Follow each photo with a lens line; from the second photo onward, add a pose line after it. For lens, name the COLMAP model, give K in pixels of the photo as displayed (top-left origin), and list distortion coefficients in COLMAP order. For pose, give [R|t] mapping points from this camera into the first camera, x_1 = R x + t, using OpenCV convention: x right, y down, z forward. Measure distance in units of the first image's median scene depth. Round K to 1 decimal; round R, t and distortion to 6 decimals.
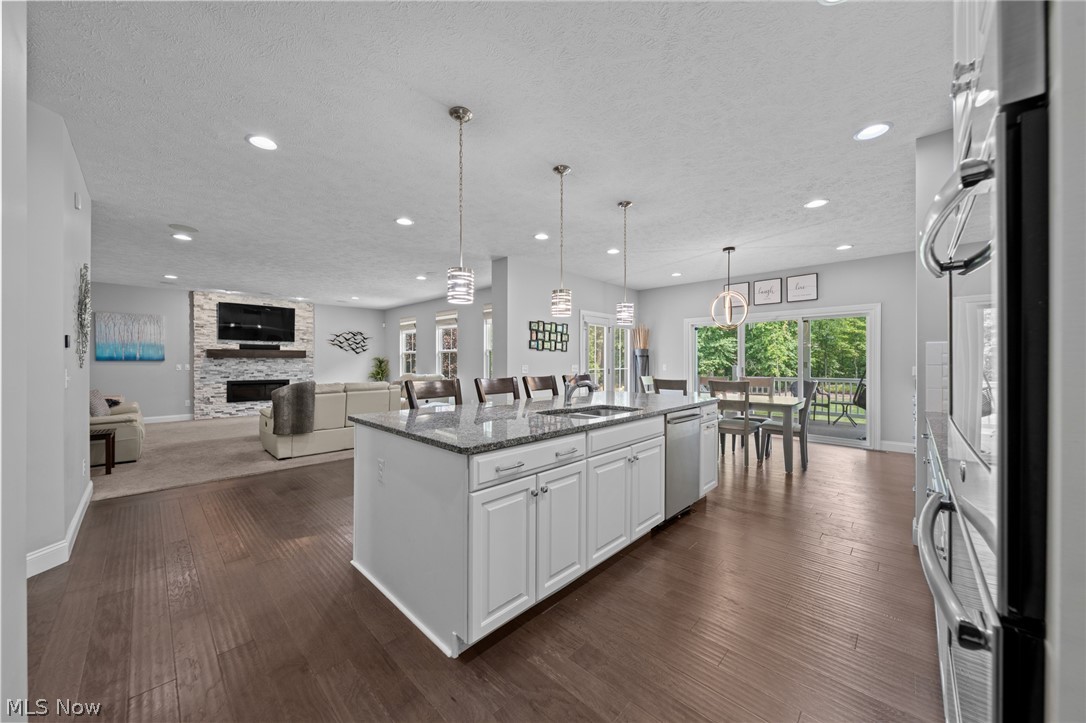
lens RADIAL K [[384.2, 0, 540.5], [0, 384.2, 363.4], [0, 0, 1]] dist [0.000944, -0.000150]
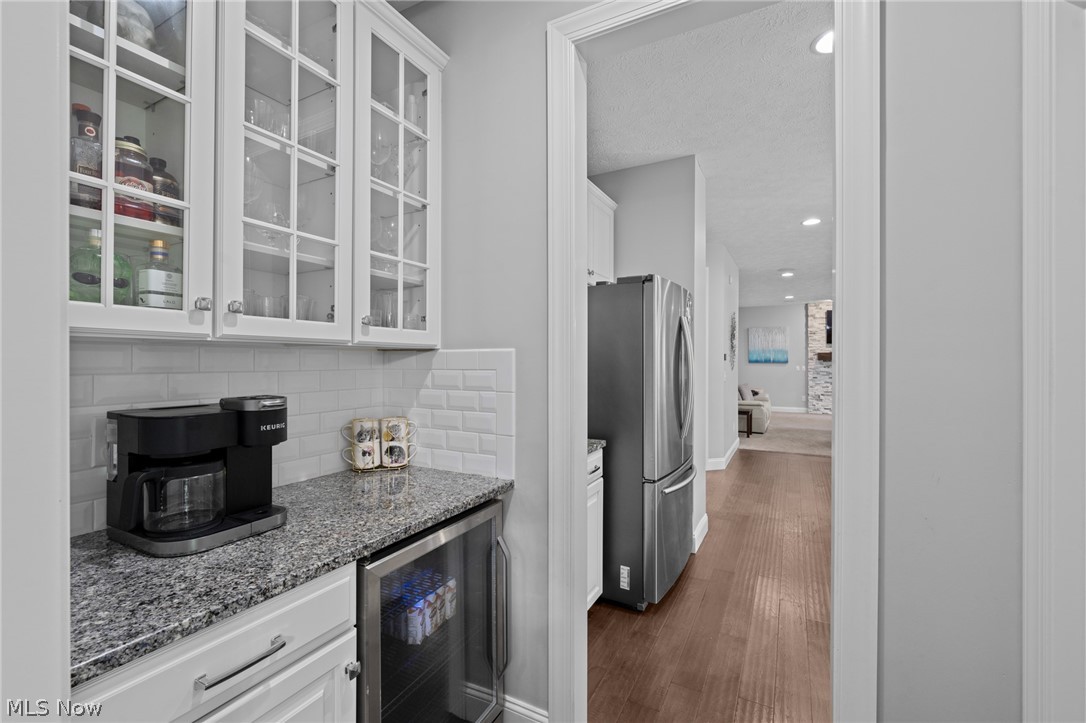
lens RADIAL K [[469.9, 0, 541.5], [0, 469.9, 361.3], [0, 0, 1]] dist [0.000977, 0.000031]
pose [[0.271374, 0.000539, -0.962474, 0.253631], [0.000080, 1.000000, 0.000583, -0.012267], [0.962474, -0.000235, 0.271374, -0.169734]]
